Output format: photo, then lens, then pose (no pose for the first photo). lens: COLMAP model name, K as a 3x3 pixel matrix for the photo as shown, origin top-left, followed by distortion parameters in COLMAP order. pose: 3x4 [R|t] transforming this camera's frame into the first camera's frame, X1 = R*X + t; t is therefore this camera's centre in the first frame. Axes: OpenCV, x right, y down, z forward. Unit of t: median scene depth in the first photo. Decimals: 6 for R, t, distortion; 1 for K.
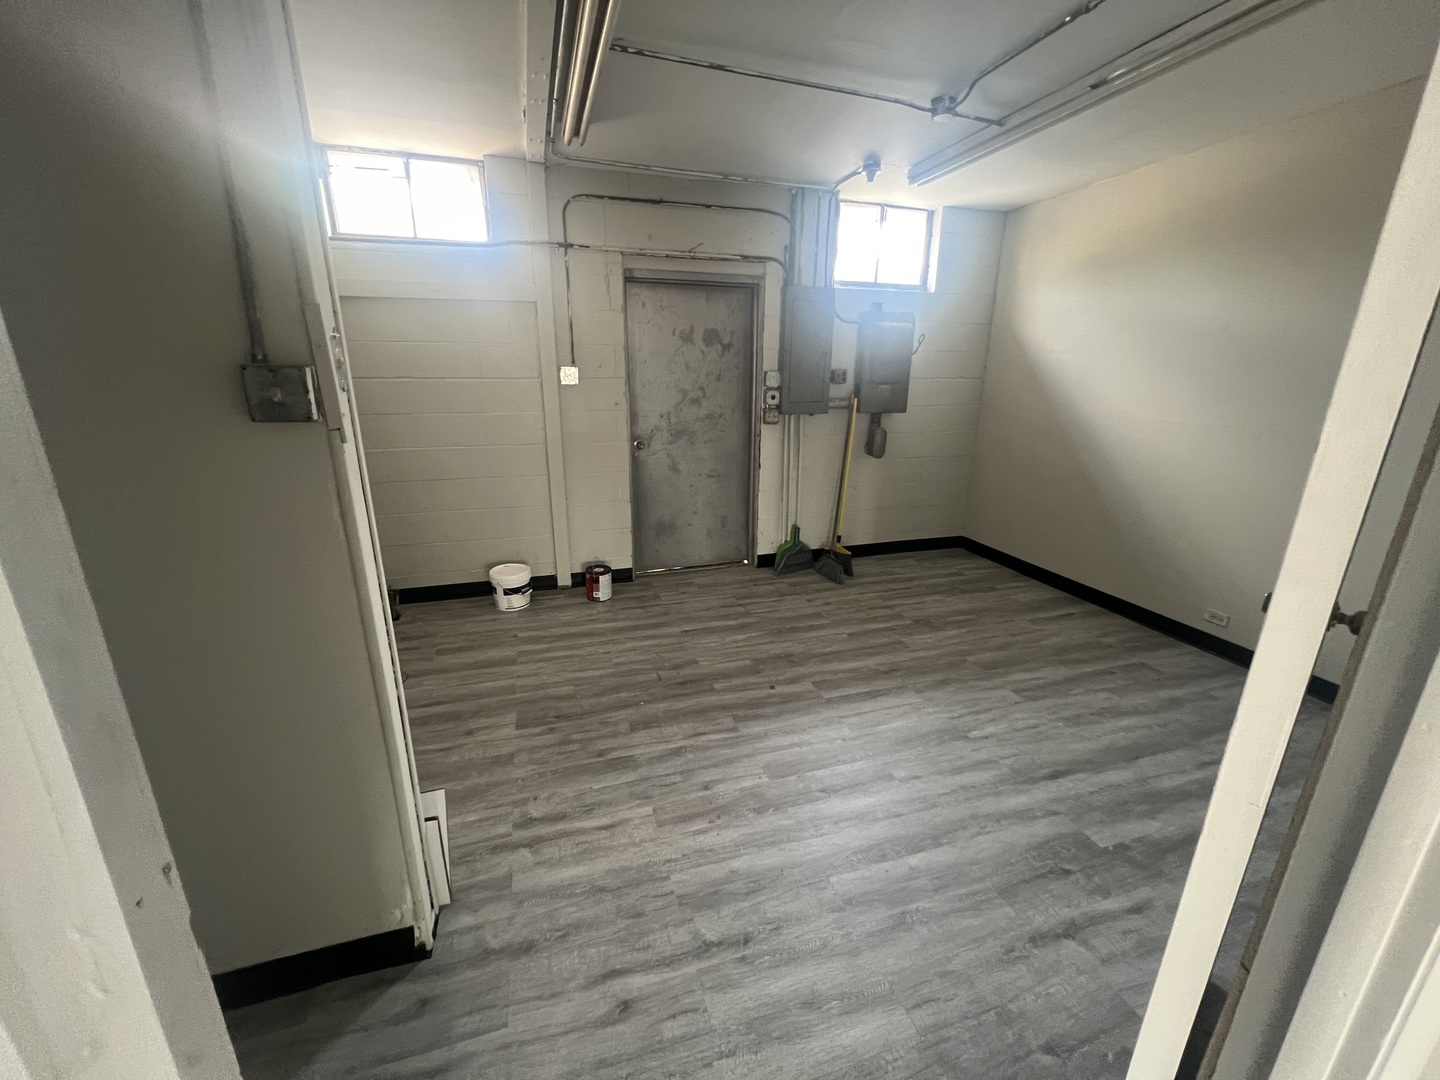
lens RADIAL K [[572.1, 0, 714.3], [0, 572.1, 539.8], [0, 0, 1]] dist [-0.002149, 0.000826]
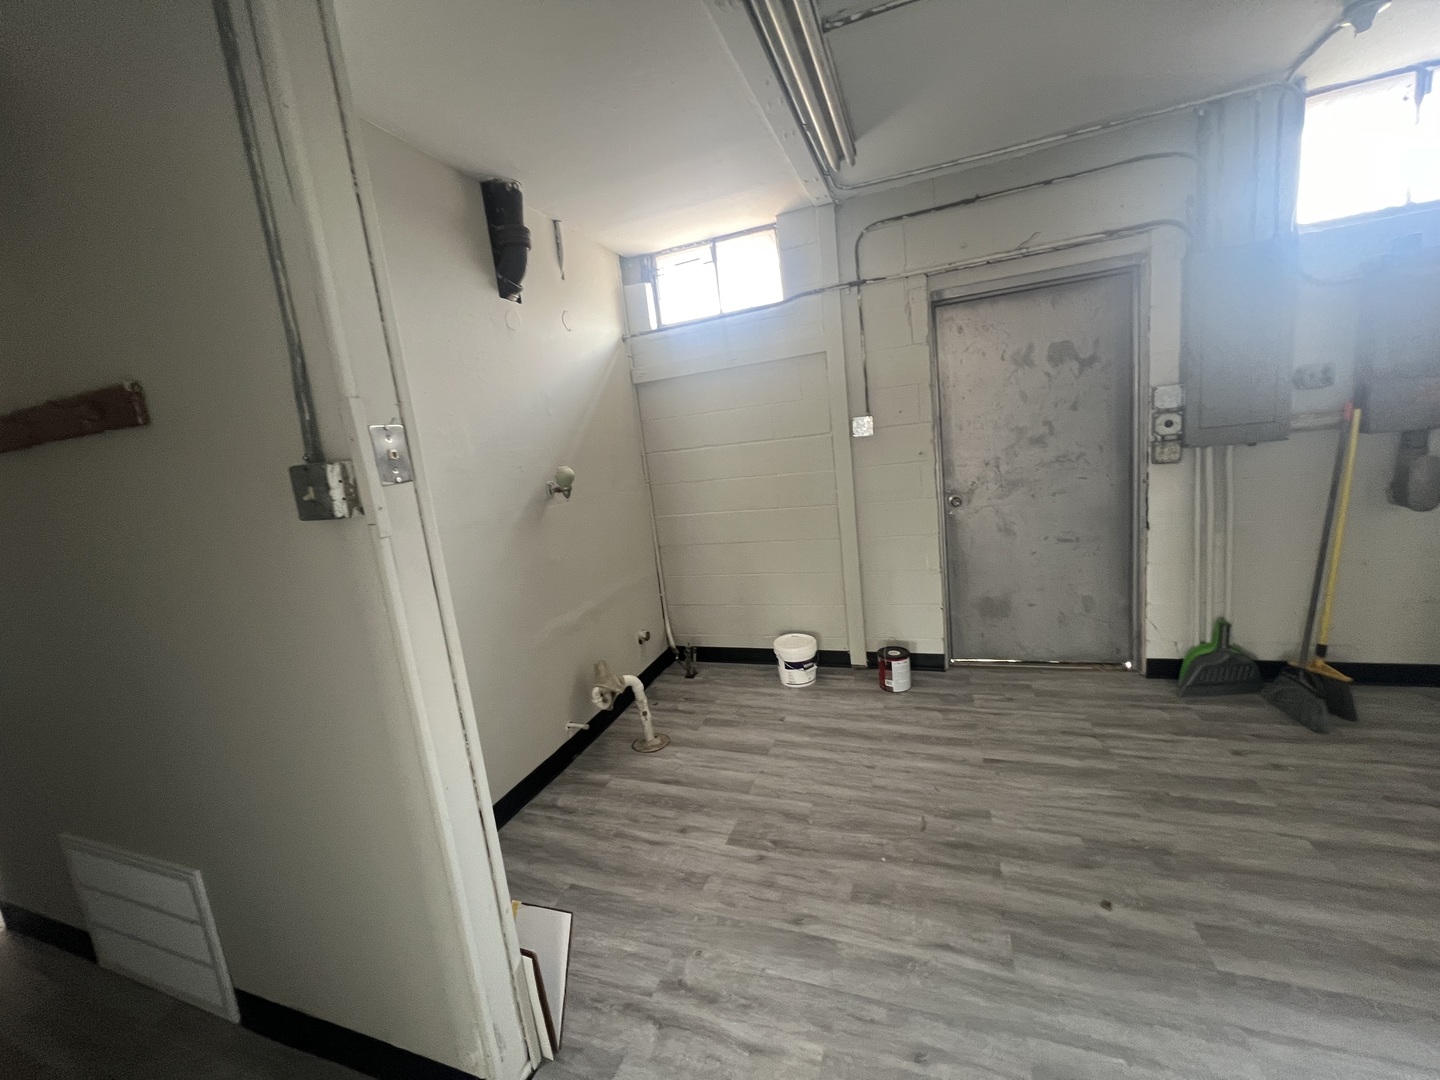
lens RADIAL K [[572.1, 0, 719.6], [0, 572.1, 537.0], [0, 0, 1]] dist [-0.002149, 0.000826]
pose [[0.785036, 0.009656, -0.619375, 0.121113], [-0.064753, 0.995680, -0.066551, -0.047466], [0.616057, 0.092351, 0.782269, 0.200880]]
